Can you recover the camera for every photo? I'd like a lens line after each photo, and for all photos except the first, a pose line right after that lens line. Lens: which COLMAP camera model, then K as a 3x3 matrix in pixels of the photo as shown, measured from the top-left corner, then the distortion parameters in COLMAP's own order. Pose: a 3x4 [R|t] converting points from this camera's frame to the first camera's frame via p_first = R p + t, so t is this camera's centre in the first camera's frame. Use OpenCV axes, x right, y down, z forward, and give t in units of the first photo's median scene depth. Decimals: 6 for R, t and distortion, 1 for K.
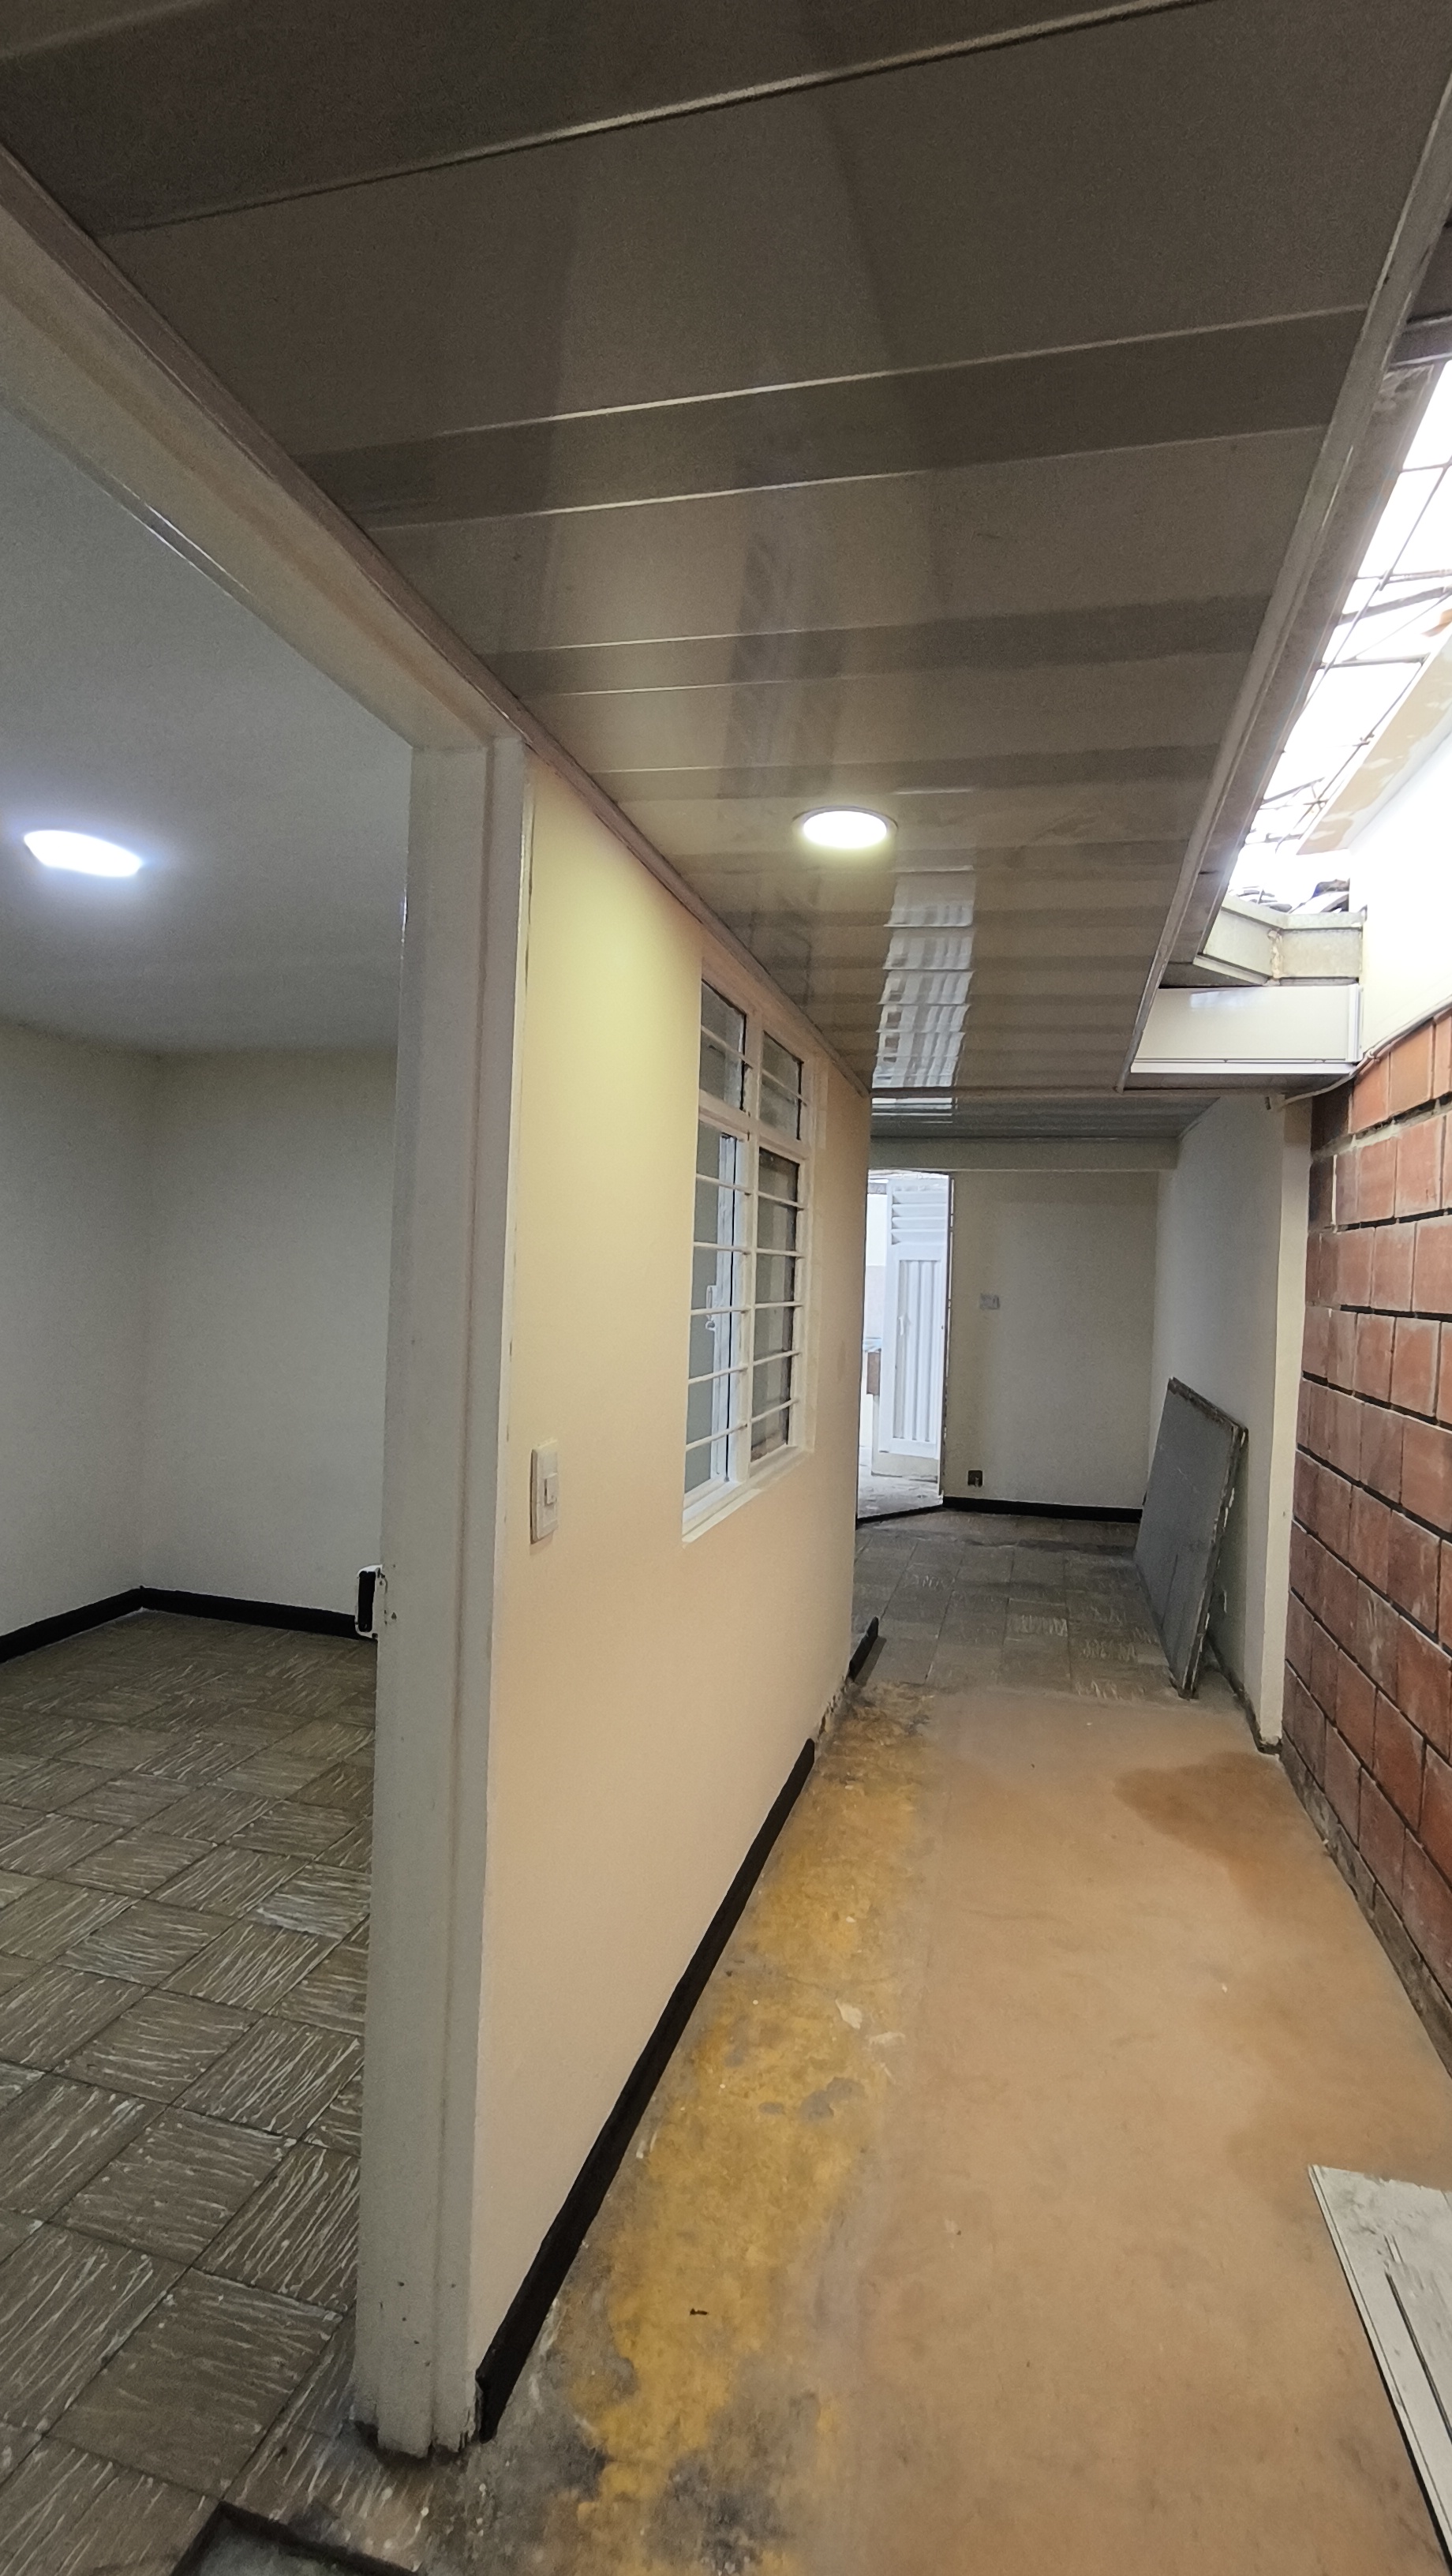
lens RADIAL K [[1173.2, 0, 744.7], [0, 1173.2, 1282.2], [0, 0, 1]] dist [-0.000666, 0.005884]
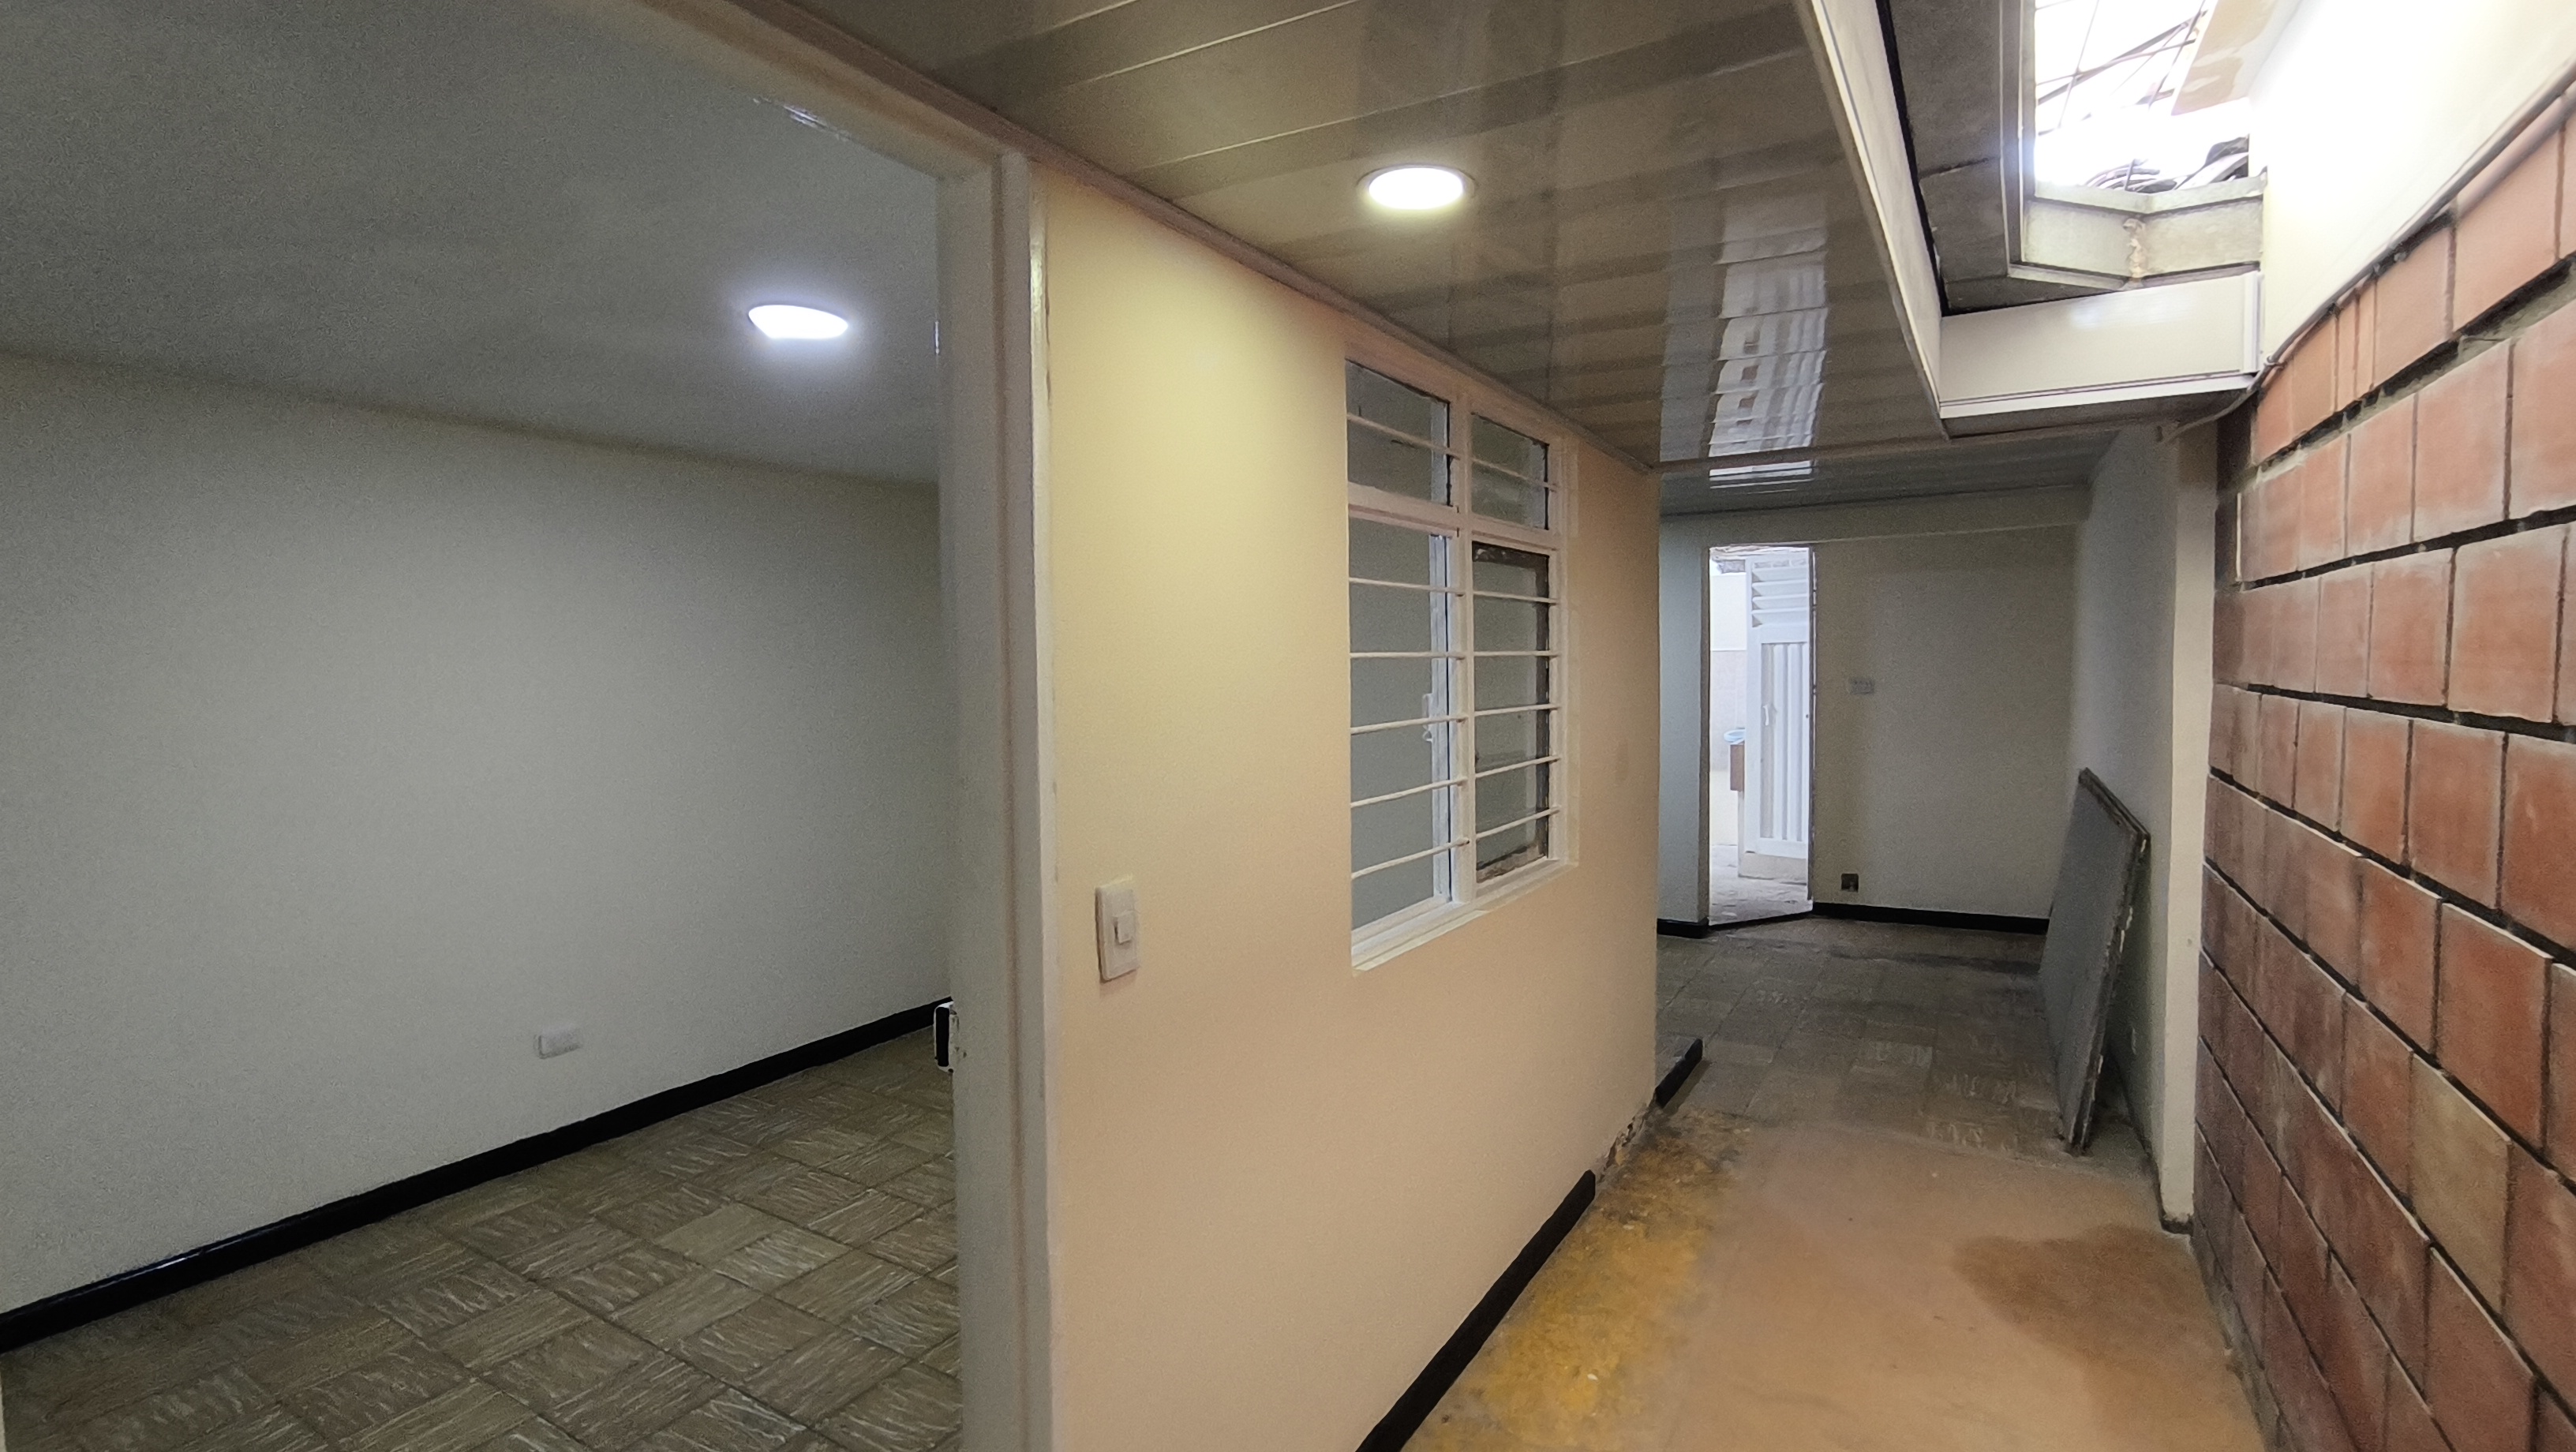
lens RADIAL K [[1173.2, 0, 1275.7], [0, 1173.2, 717.6], [0, 0, 1]] dist [-0.000666, 0.005884]
pose [[0.956438, -0.035299, -0.289793, 0.116701], [0.044960, 0.998631, 0.026745, -0.008455], [0.288452, -0.038609, 0.956716, 0.055886]]
